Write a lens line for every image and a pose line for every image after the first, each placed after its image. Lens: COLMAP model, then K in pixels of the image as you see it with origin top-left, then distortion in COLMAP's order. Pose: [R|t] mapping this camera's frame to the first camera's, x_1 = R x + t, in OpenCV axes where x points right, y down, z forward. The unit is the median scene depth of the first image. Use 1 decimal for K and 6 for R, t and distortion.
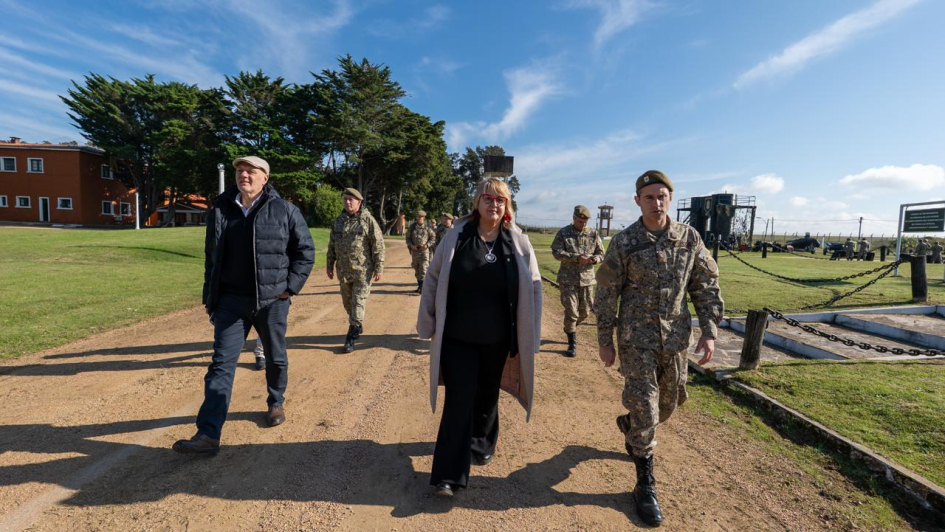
lens RADIAL K [[1424.5, 0, 472.9], [0, 1424.5, 265.9], [0, 0, 1]] dist [0.048069, 0.000000]
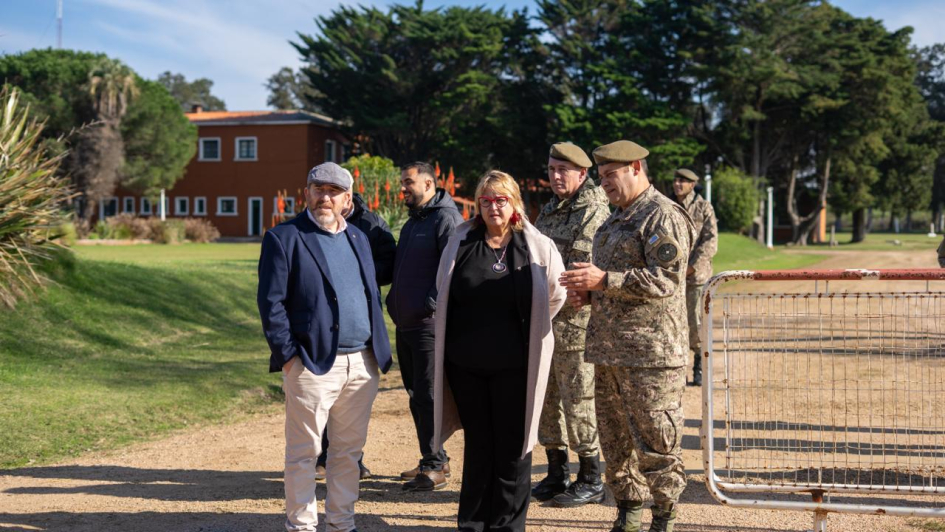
lens RADIAL K [[1424.5, 0, 472.9], [0, 1424.5, 266.0], [0, 0, 1]] dist [0.048069, 0.000000]
pose [[0.947791, -0.019521, -0.318295, -0.006468], [0.018354, 0.999809, -0.006665, -0.011476], [0.318364, 0.000475, 0.947968, 0.420959]]
